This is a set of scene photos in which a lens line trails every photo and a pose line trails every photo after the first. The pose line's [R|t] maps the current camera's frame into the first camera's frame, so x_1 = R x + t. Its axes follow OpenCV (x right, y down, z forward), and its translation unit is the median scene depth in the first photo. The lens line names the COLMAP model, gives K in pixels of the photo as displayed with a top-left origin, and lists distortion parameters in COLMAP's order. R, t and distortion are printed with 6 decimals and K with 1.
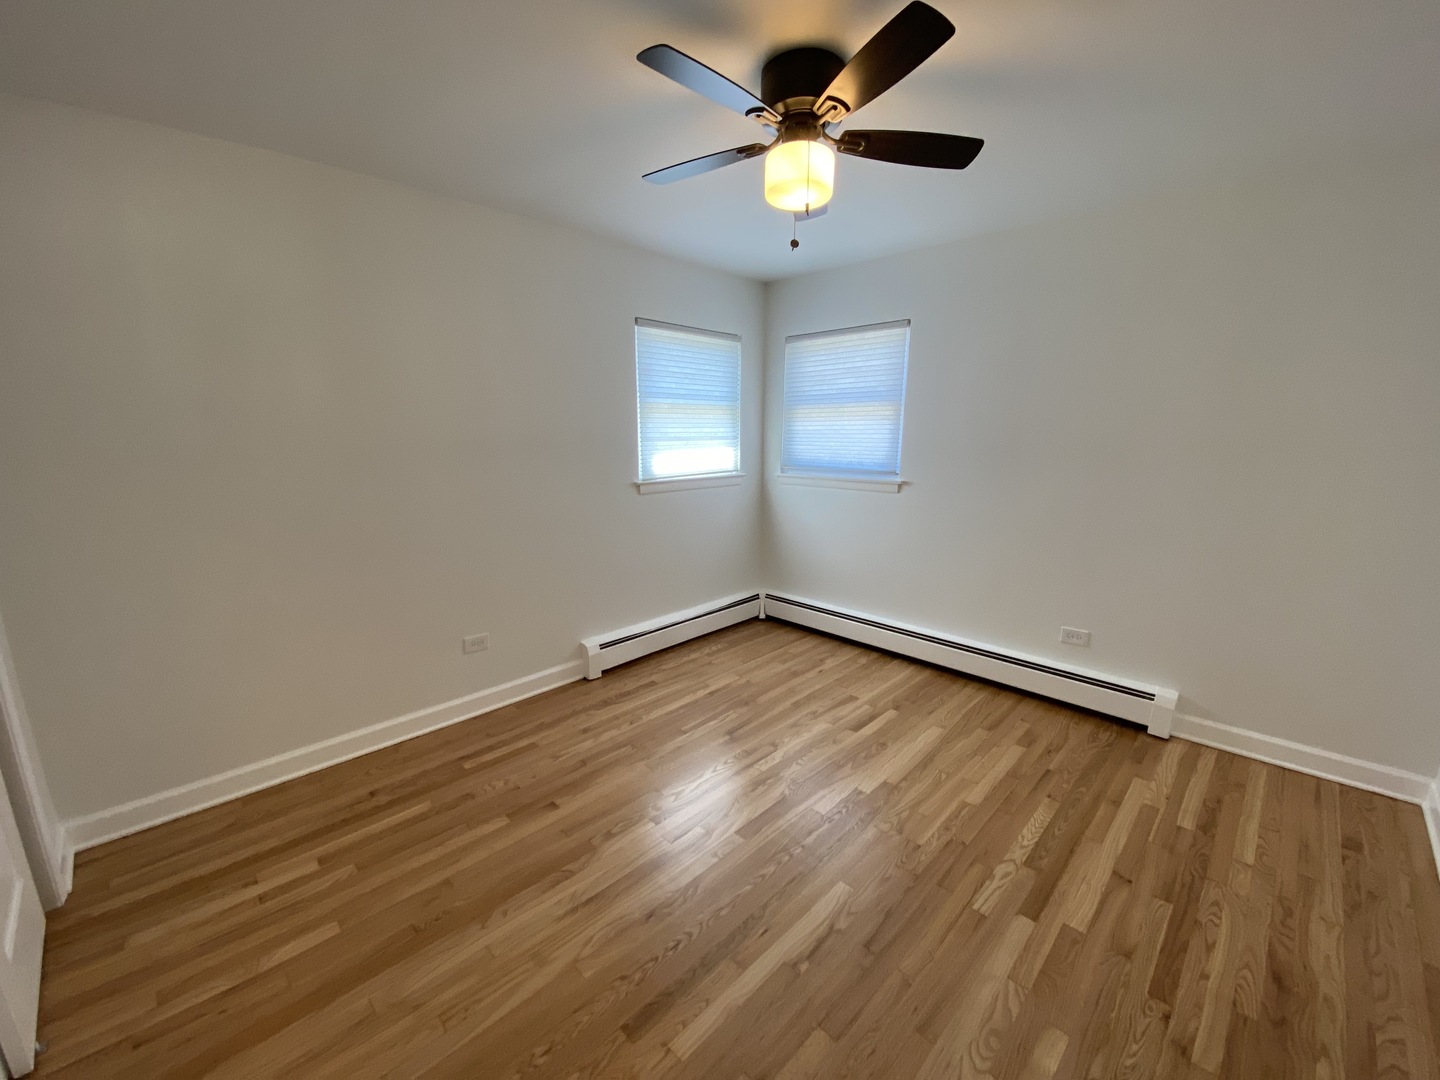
lens RADIAL K [[586.8, 0, 713.9], [0, 586.8, 550.1], [0, 0, 1]] dist [0.025067, -0.021594]
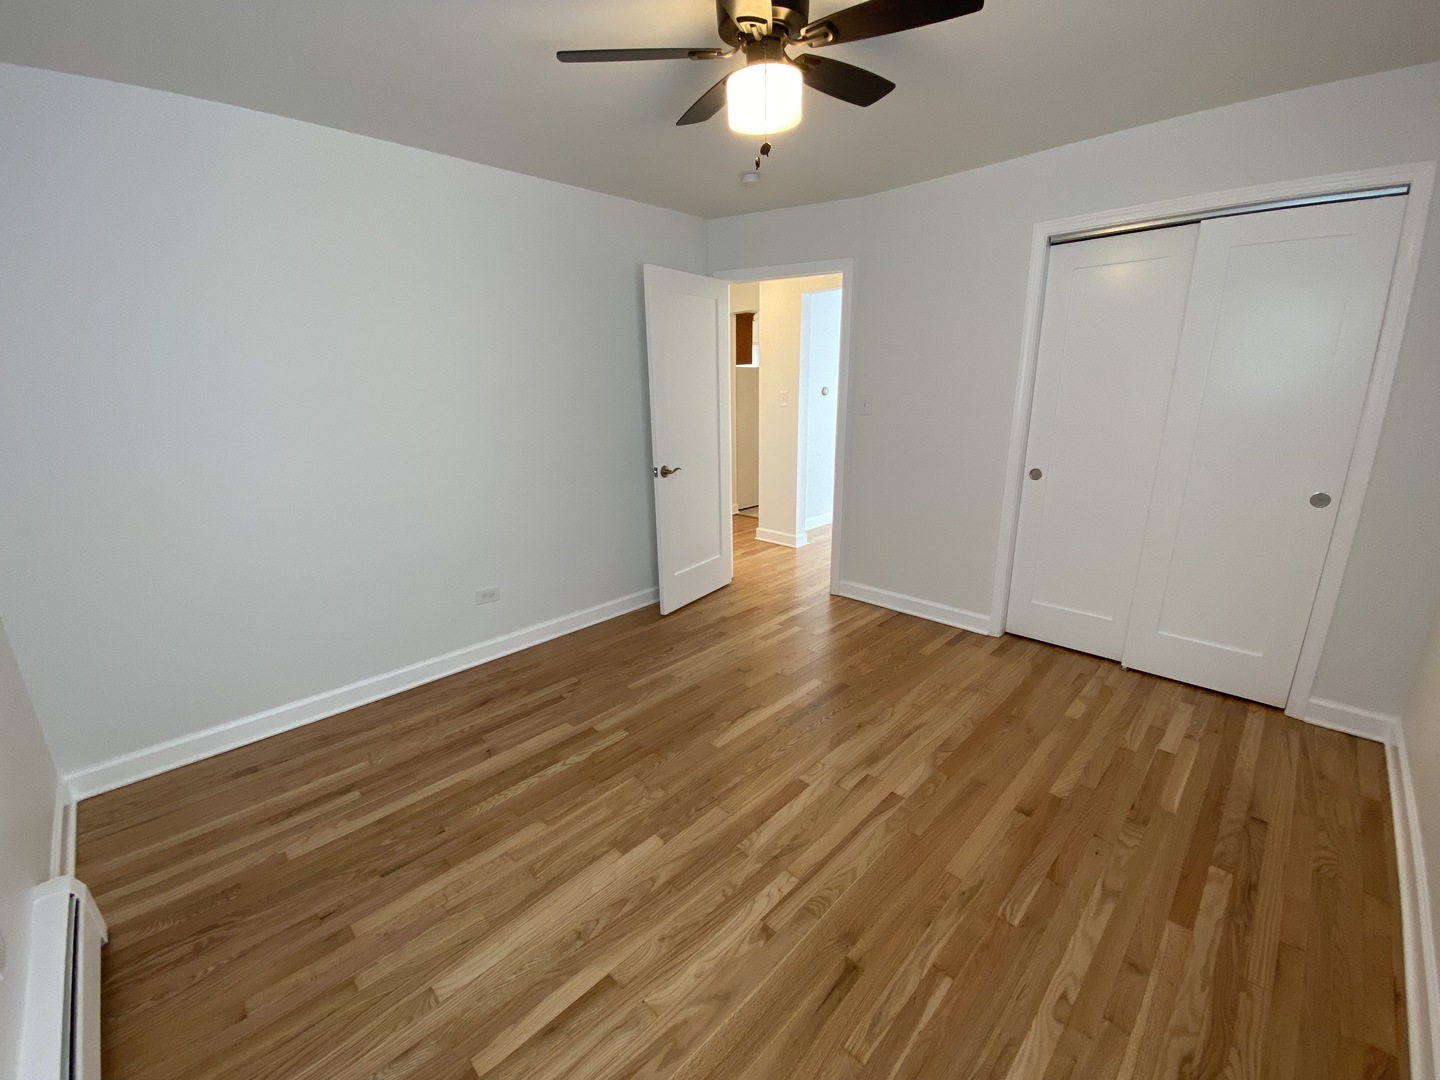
lens RADIAL K [[586.8, 0, 713.9], [0, 586.8, 550.1], [0, 0, 1]] dist [0.025067, -0.021594]
pose [[-0.999775, 0.017692, 0.011685, 0.182447], [0.021099, 0.884482, 0.466096, -0.352210], [-0.002090, 0.466238, -0.884657, 1.719148]]
